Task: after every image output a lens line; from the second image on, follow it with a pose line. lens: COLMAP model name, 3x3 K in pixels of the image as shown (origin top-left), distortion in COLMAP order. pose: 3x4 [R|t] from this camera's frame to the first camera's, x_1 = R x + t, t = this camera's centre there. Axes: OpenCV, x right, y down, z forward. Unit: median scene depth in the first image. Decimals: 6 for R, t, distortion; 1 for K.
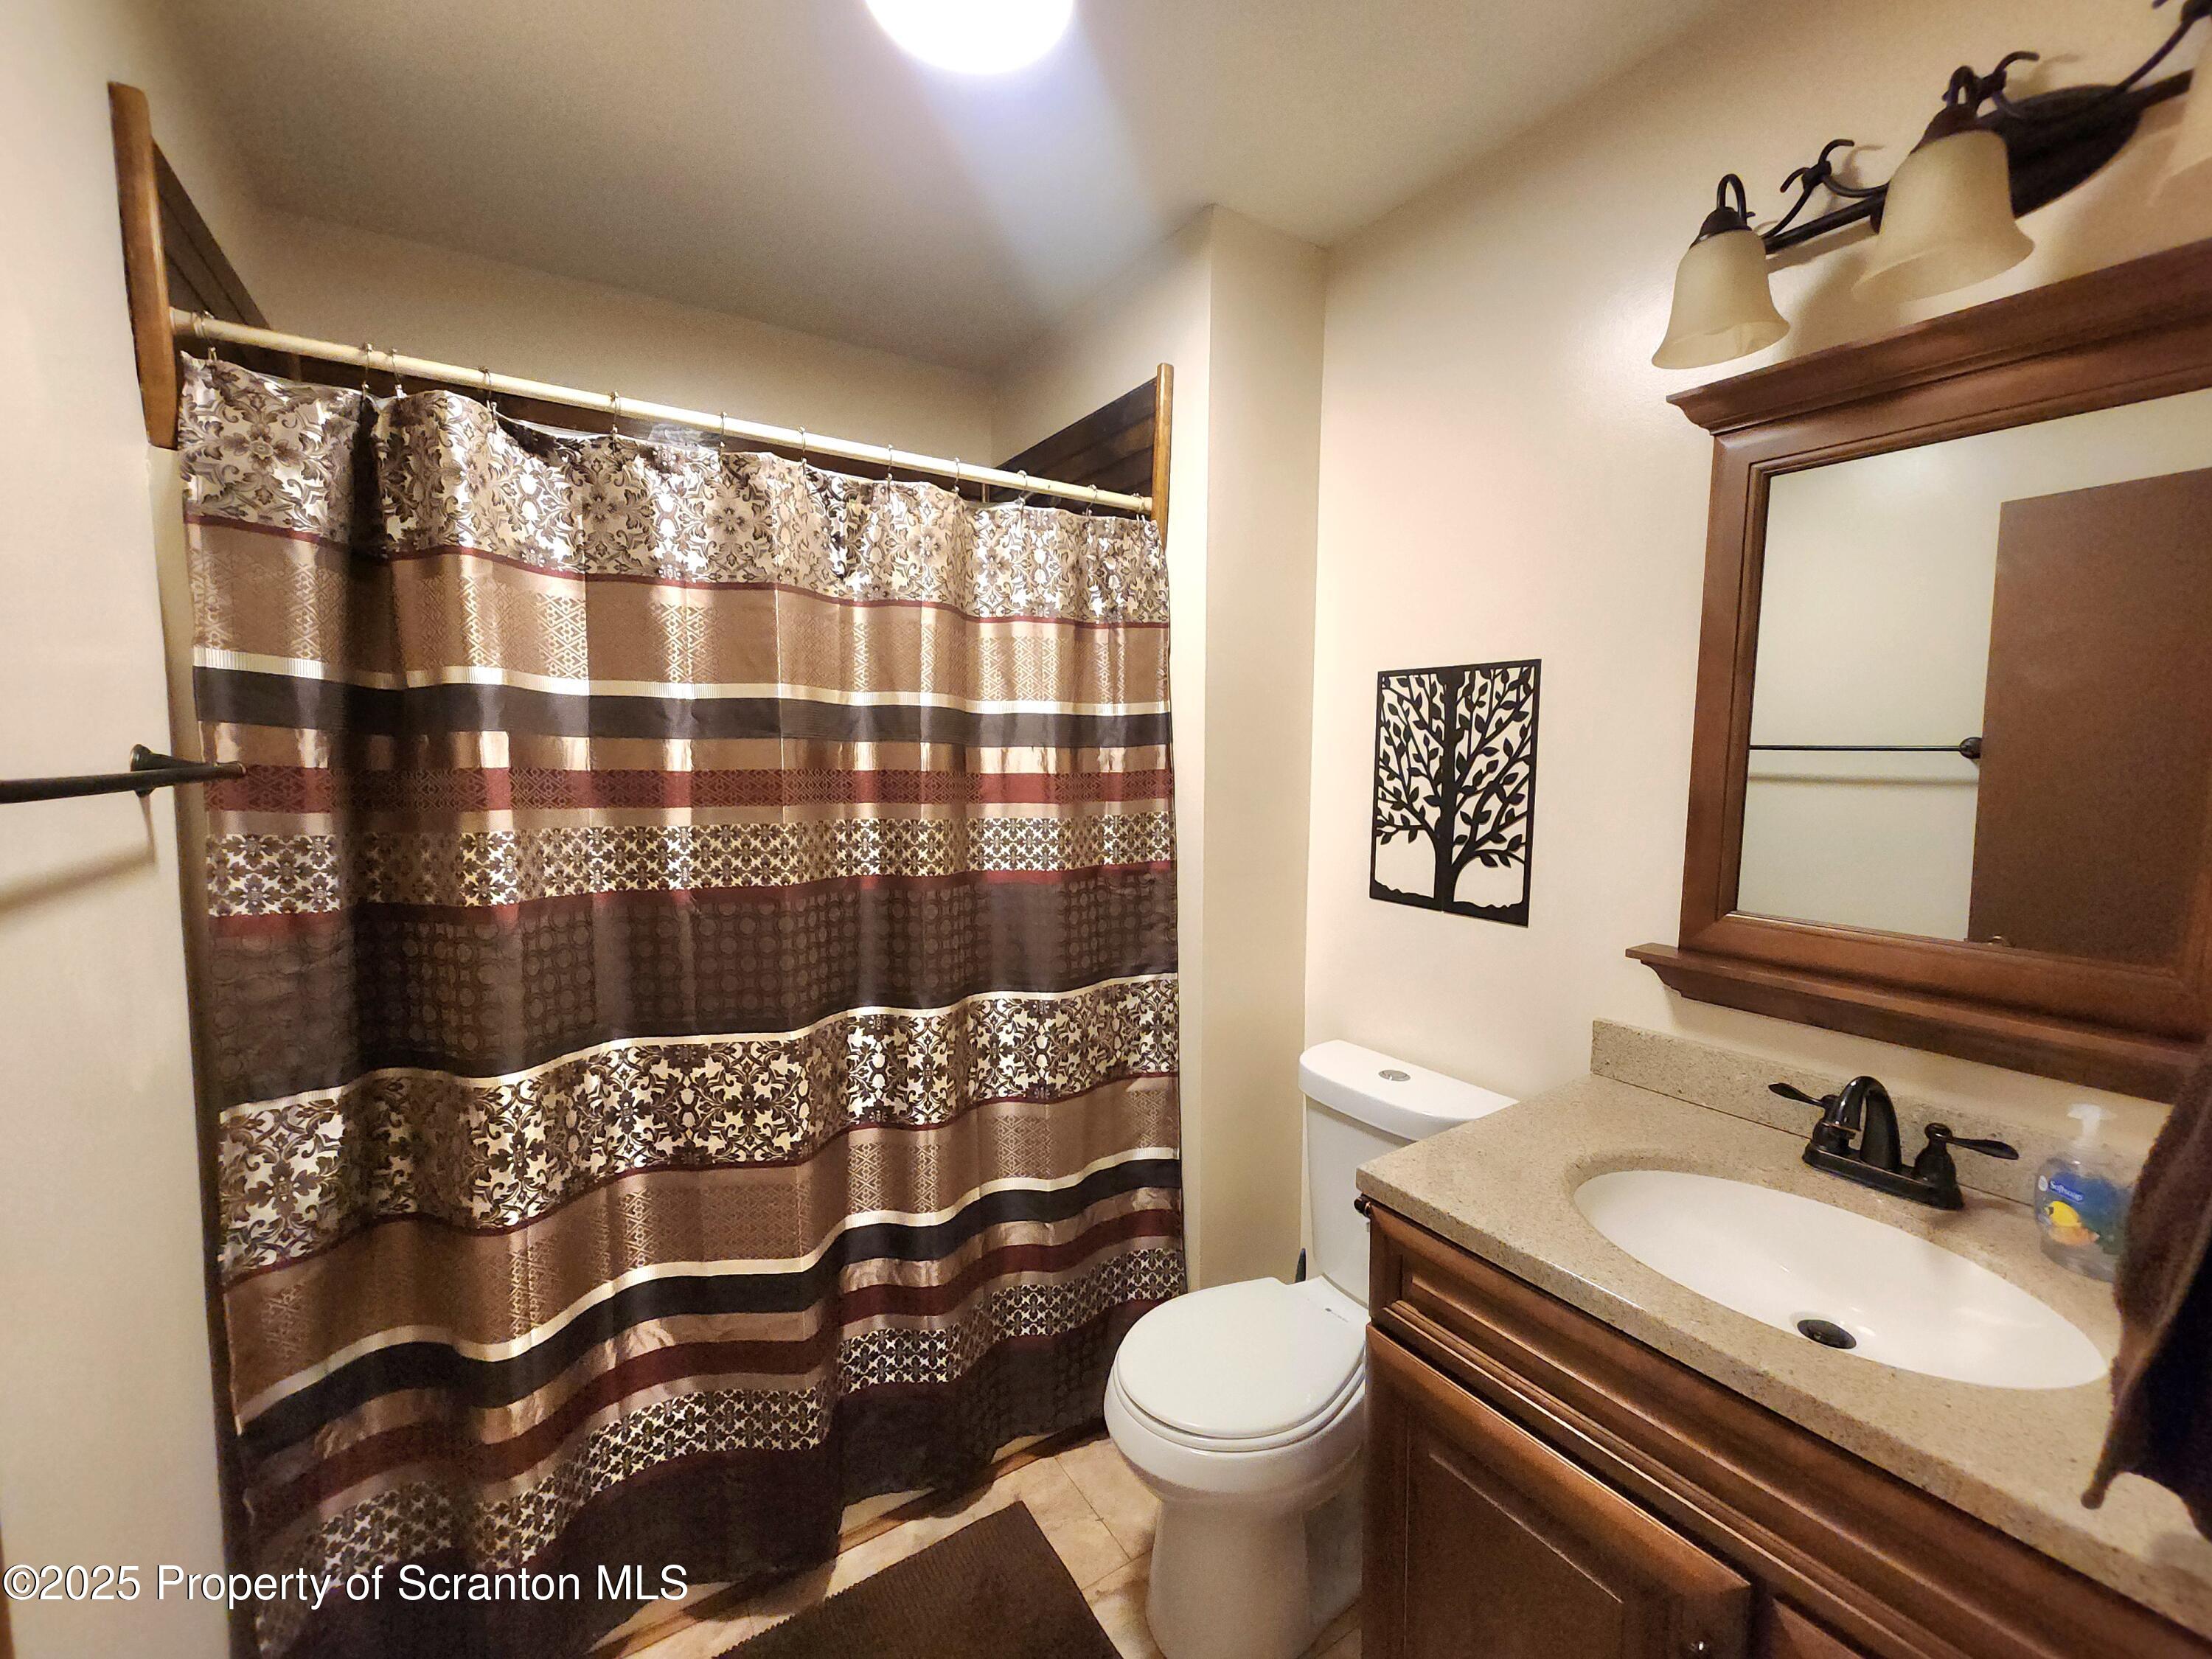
lens RADIAL K [[913.8, 0, 1103.6], [0, 913.8, 828.7], [0, 0, 1]] dist [-0.001149, 0.000945]
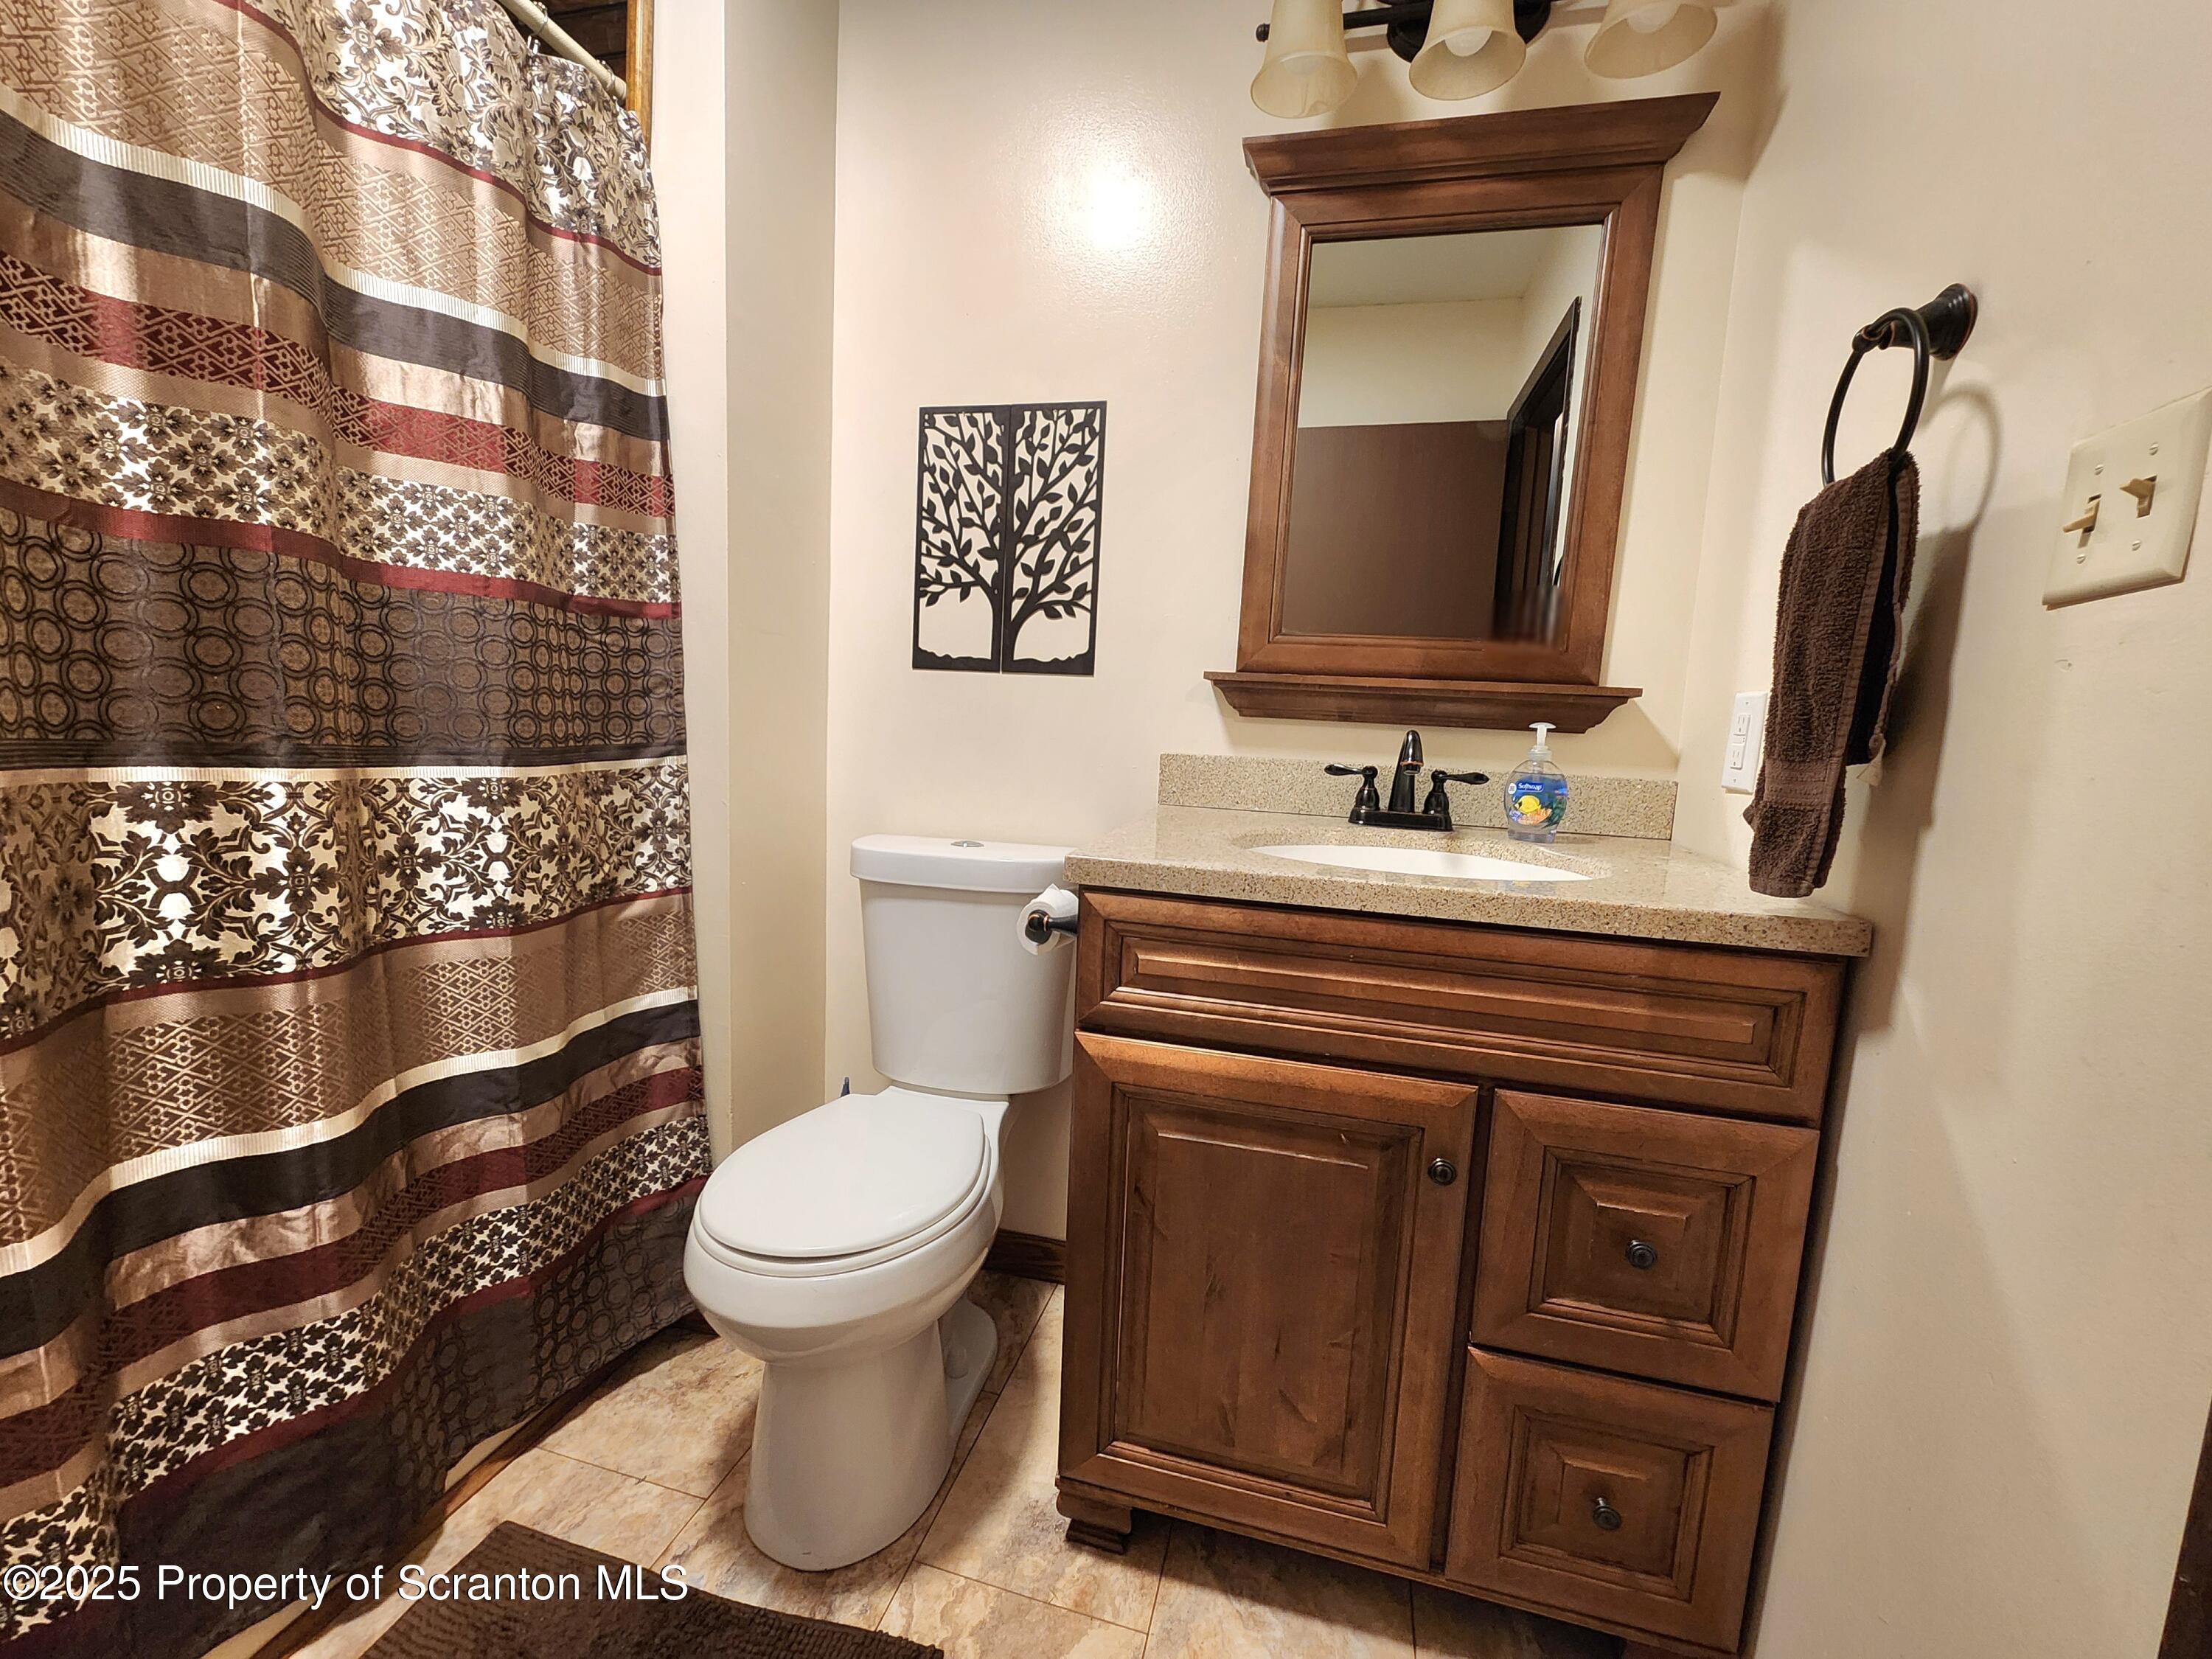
lens RADIAL K [[913.8, 0, 1109.5], [0, 913.8, 833.0], [0, 0, 1]] dist [-0.001149, 0.000945]
pose [[0.732942, -0.051686, 0.678325, -0.193631], [0.019147, 0.998282, 0.055377, 0.201162], [-0.680022, -0.027600, 0.732672, 0.217955]]
